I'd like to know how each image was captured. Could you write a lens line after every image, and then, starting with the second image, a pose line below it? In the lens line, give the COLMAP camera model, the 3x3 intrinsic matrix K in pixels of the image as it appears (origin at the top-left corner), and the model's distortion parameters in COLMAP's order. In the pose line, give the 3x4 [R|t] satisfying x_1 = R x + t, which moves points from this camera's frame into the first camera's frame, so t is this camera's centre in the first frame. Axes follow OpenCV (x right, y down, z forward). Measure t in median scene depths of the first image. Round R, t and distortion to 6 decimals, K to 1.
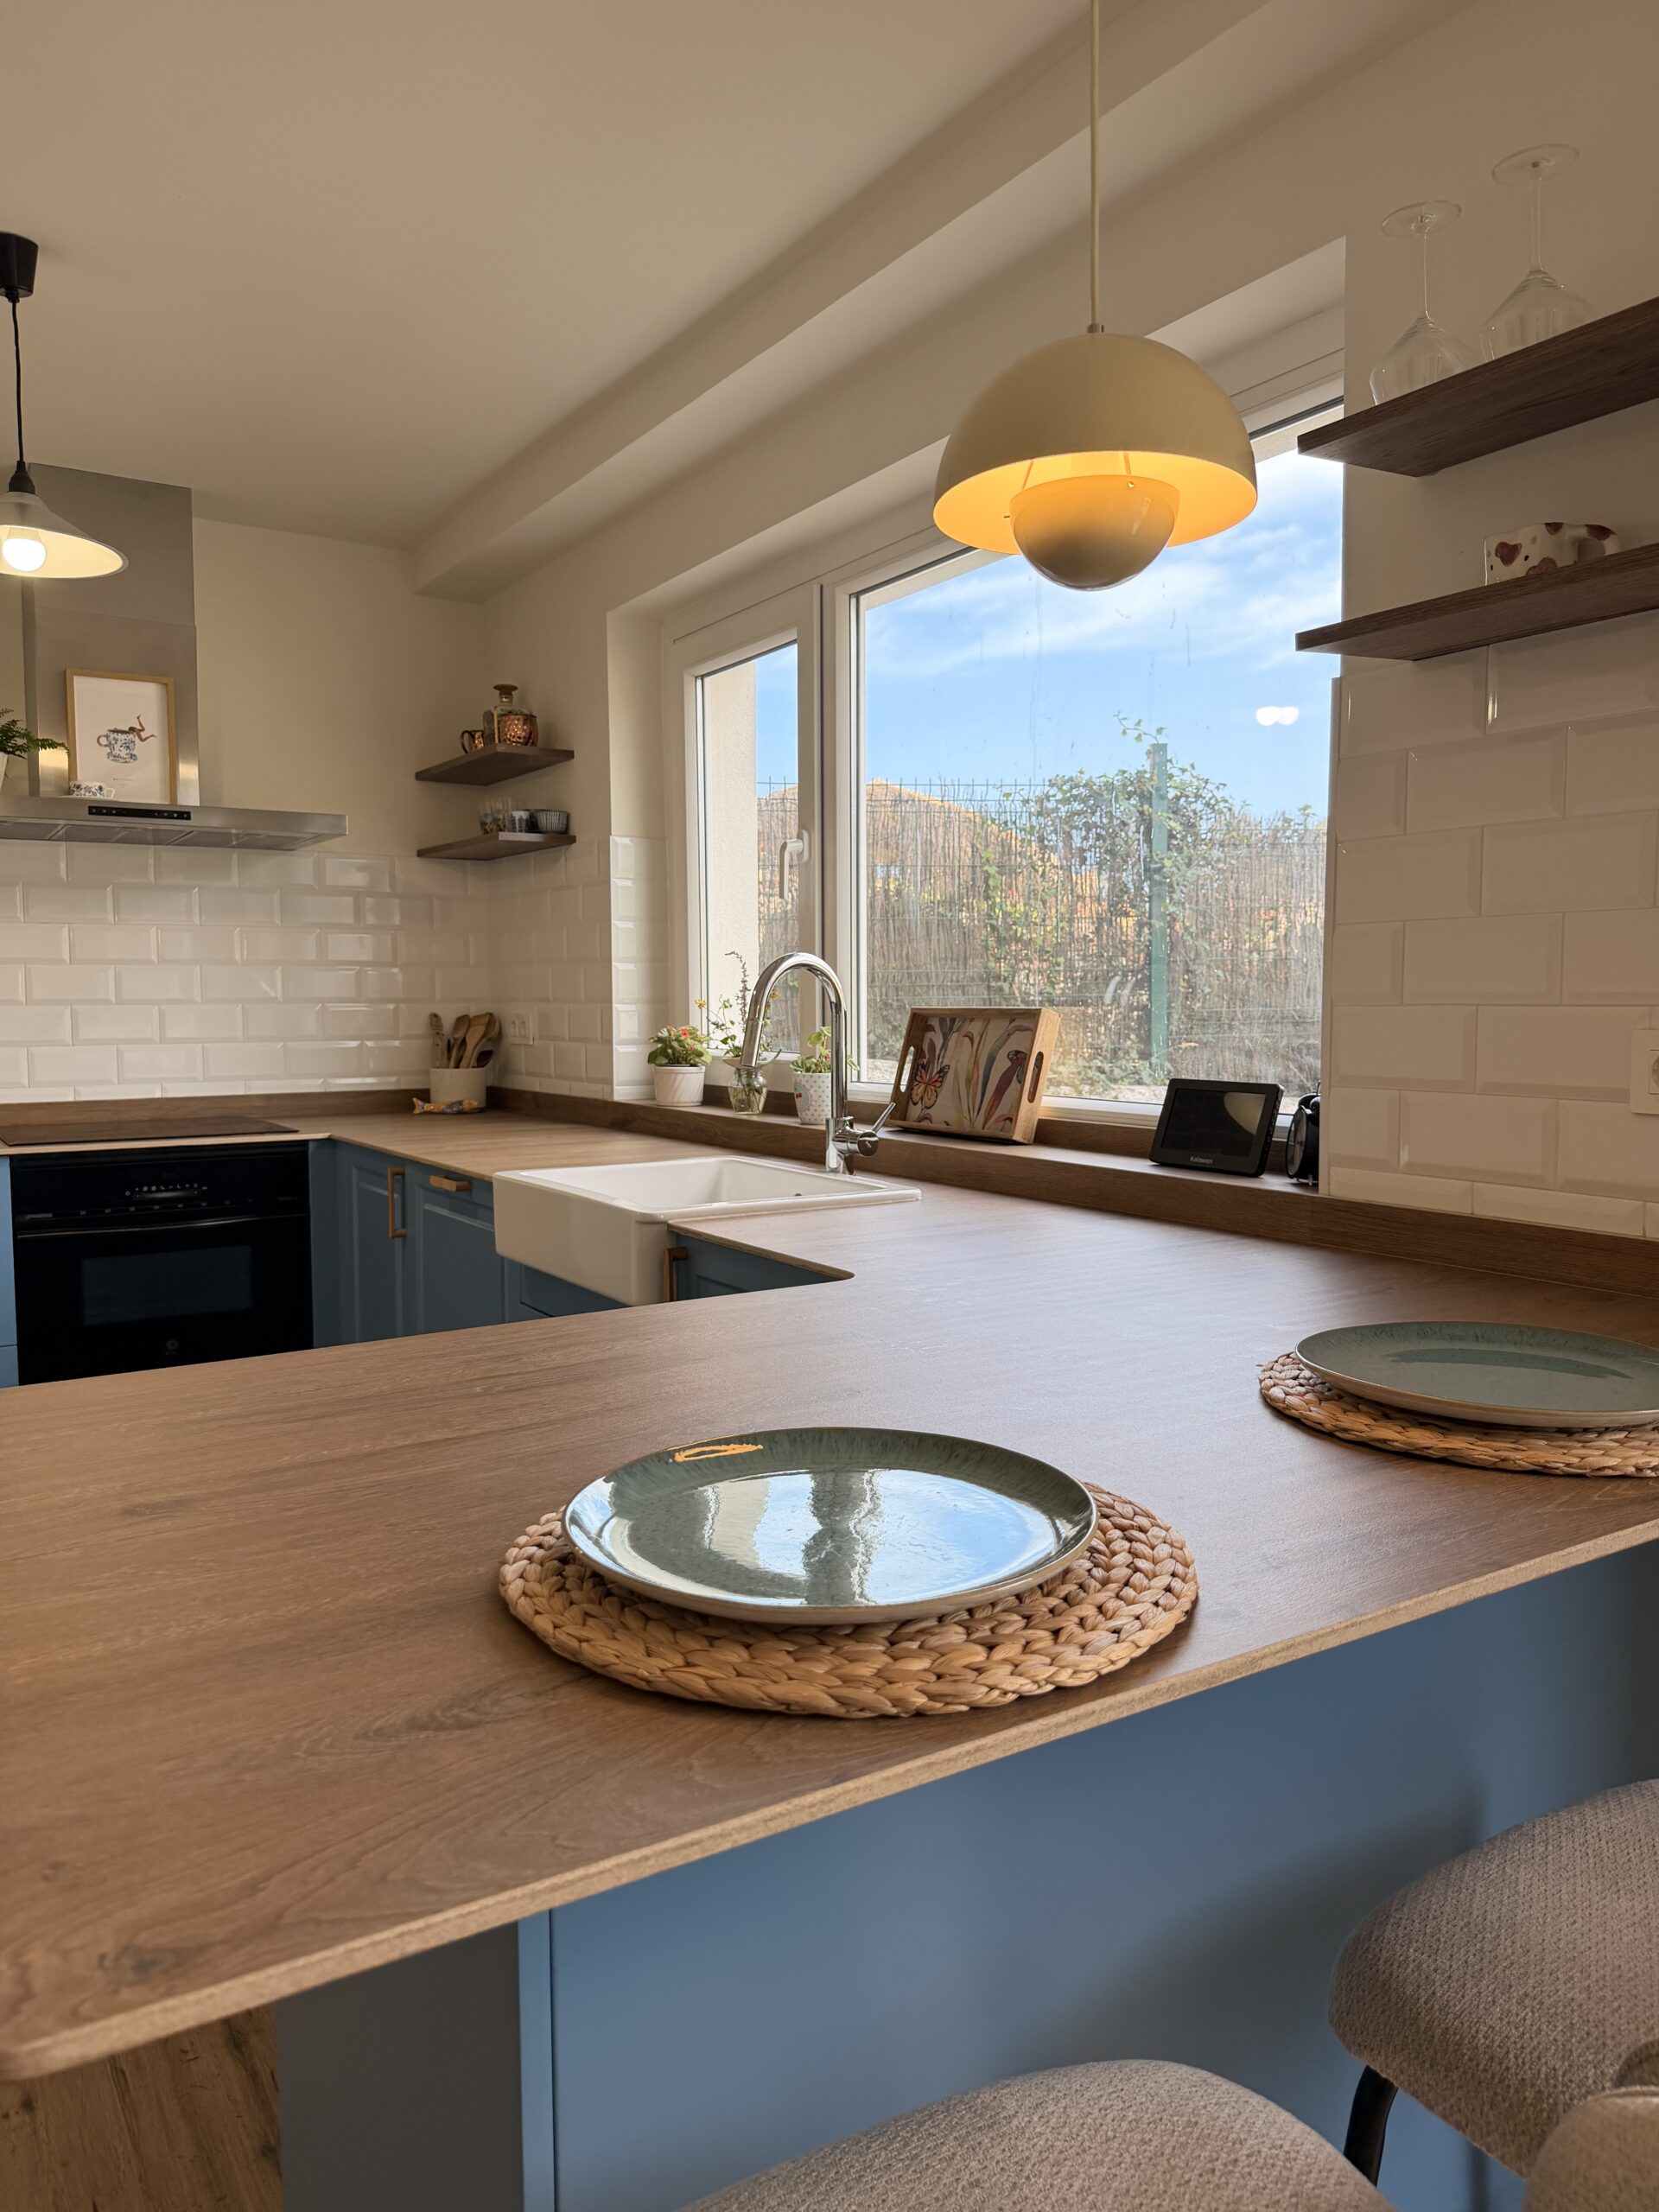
lens RADIAL K [[1570.0, 0, 821.6], [0, 1570.0, 1098.9], [0, 0, 1]] dist [0.103478, -0.169259]
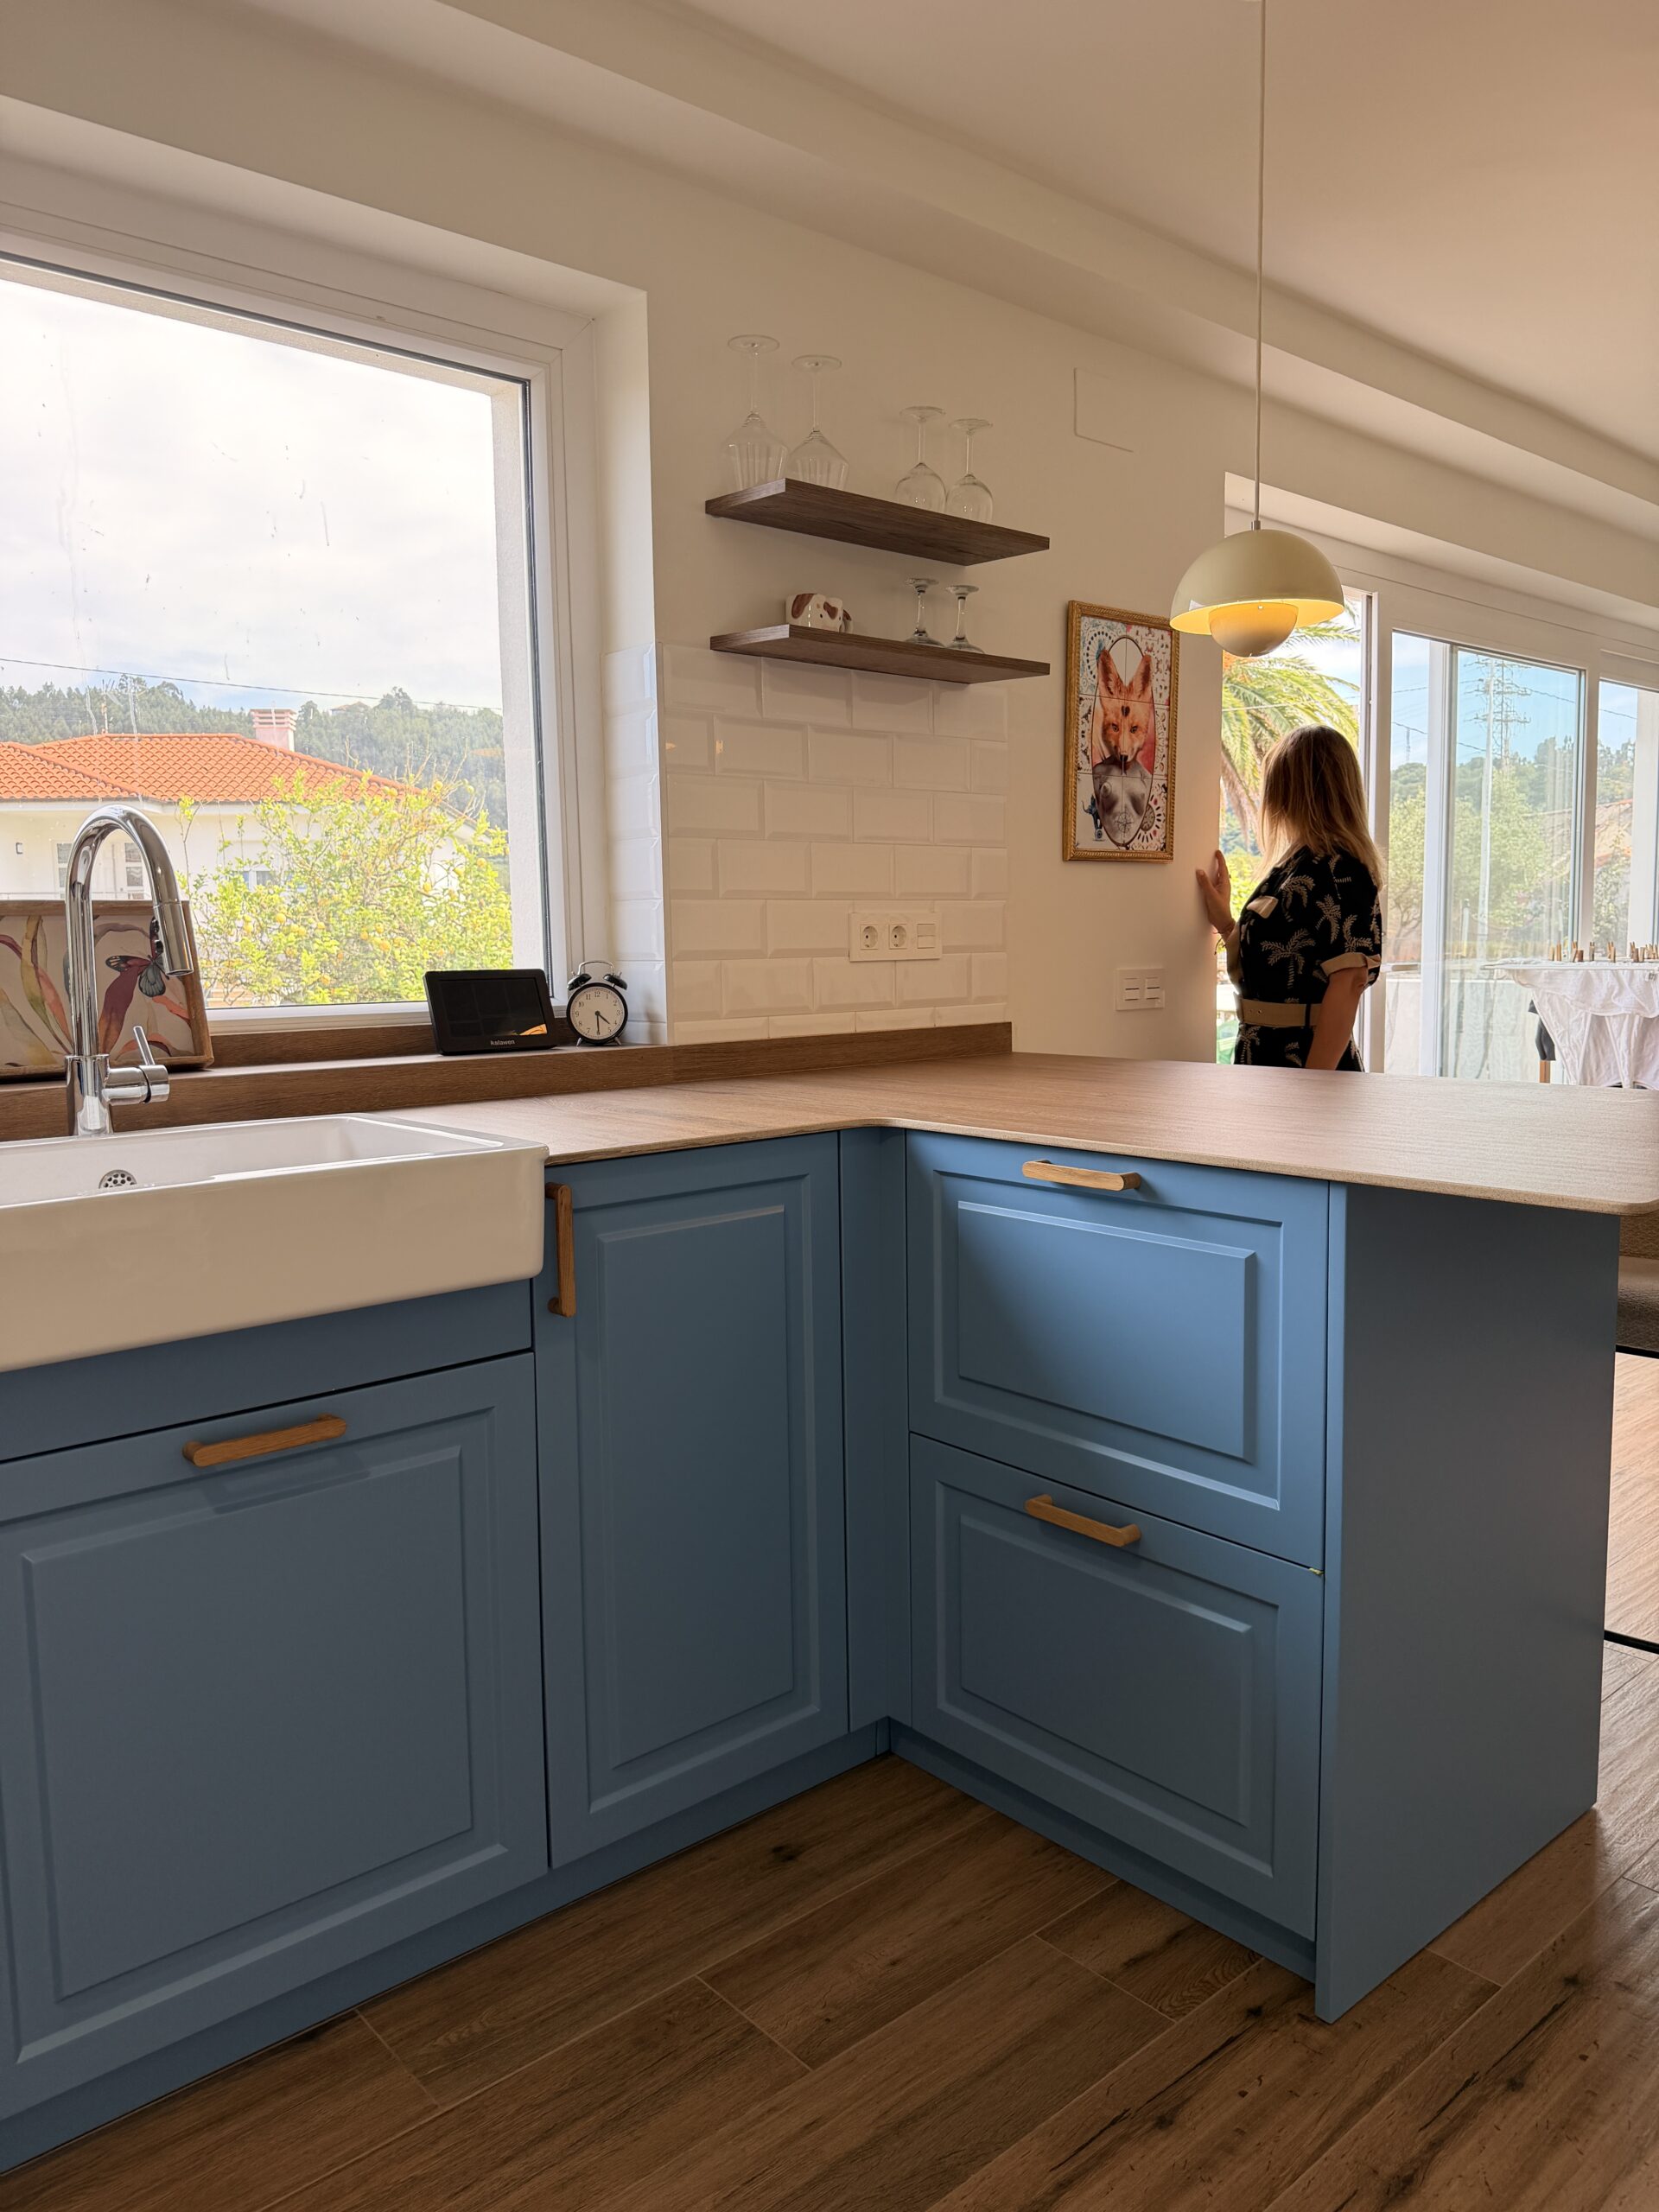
lens RADIAL K [[1536.6, 0, 822.3], [0, 1536.6, 1111.2], [0, 0, 1]] dist [0.143991, -0.250575]
pose [[-0.154181, -0.104020, 0.982552, -0.513694], [0.081325, 0.989732, 0.117542, -0.013115], [-0.984690, 0.098029, -0.144138, 0.571295]]
